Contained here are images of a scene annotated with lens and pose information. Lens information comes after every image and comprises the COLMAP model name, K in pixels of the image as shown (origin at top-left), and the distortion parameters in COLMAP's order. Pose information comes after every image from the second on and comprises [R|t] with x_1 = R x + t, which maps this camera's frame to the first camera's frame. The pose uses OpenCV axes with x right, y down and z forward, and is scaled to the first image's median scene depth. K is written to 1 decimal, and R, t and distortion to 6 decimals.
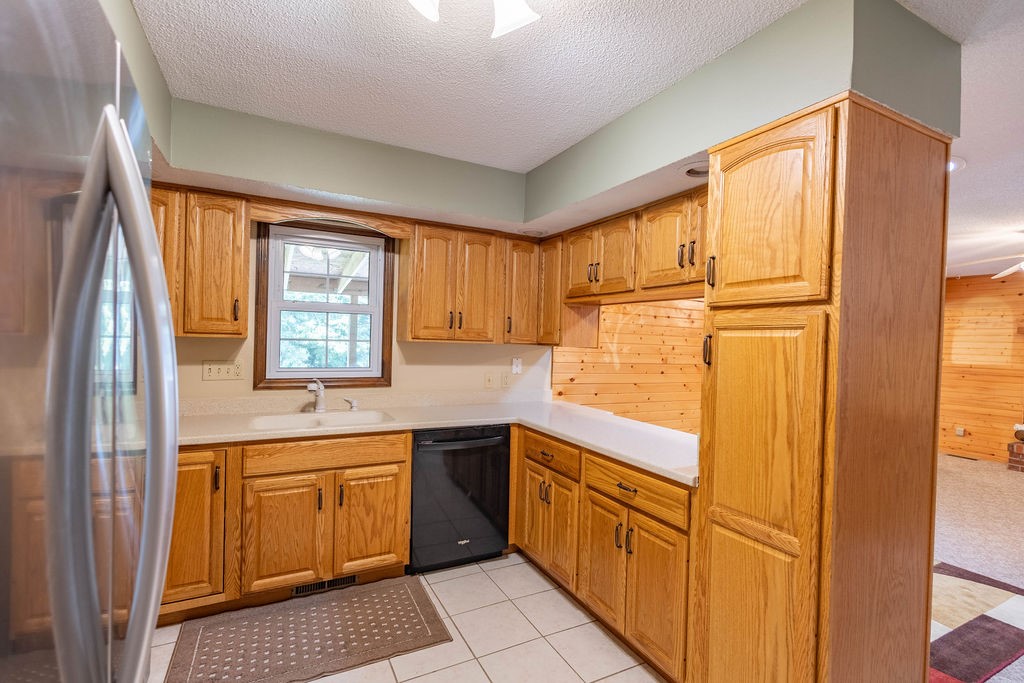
lens RADIAL K [[470.3, 0, 512.0], [0, 470.3, 341.5], [0, 0, 1]] dist [0.002903, 0.000422]
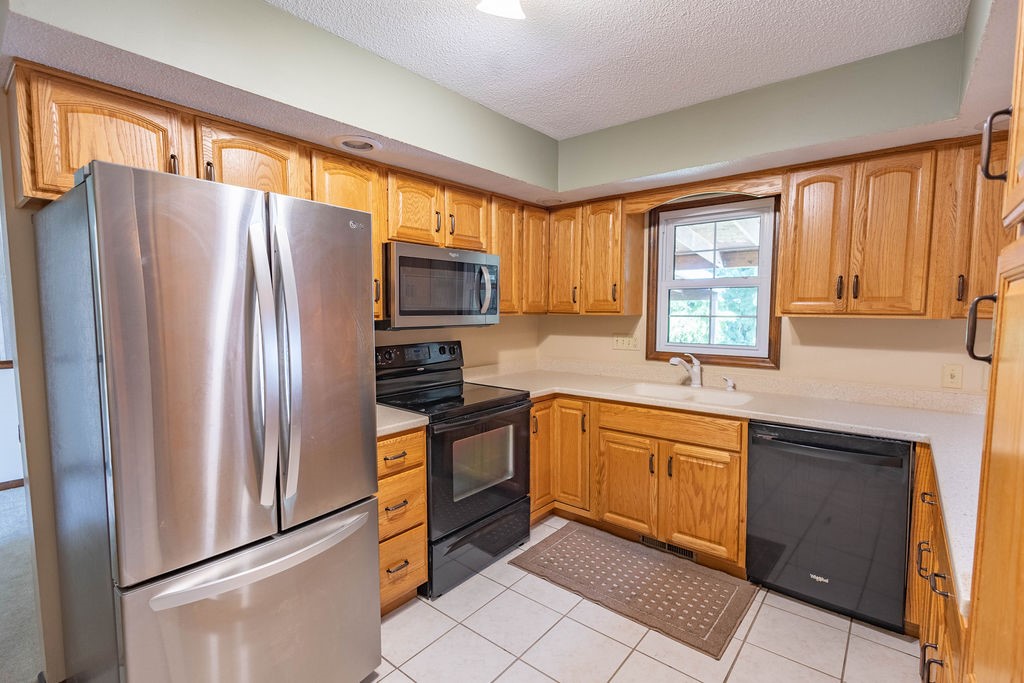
lens RADIAL K [[470.3, 0, 512.0], [0, 470.3, 341.5], [0, 0, 1]] dist [0.002903, 0.000422]
pose [[0.387960, 0.038083, -0.920889, 0.426307], [0.006579, 0.999006, 0.044086, 0.004255], [0.921653, -0.023162, 0.387324, 0.272294]]
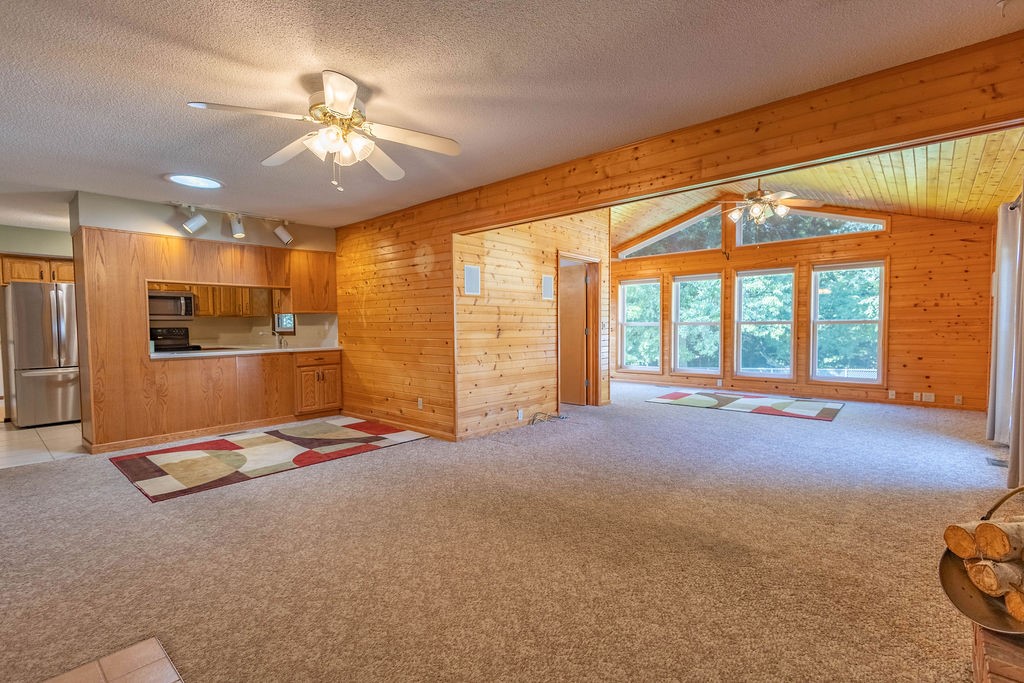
lens RADIAL K [[470.3, 0, 512.0], [0, 470.3, 341.5], [0, 0, 1]] dist [0.002903, 0.000422]
pose [[0.361500, -0.007841, -0.932339, 2.676557], [0.014629, 0.999889, -0.002737, 0.177999], [0.932257, -0.012650, 0.361575, 1.428512]]
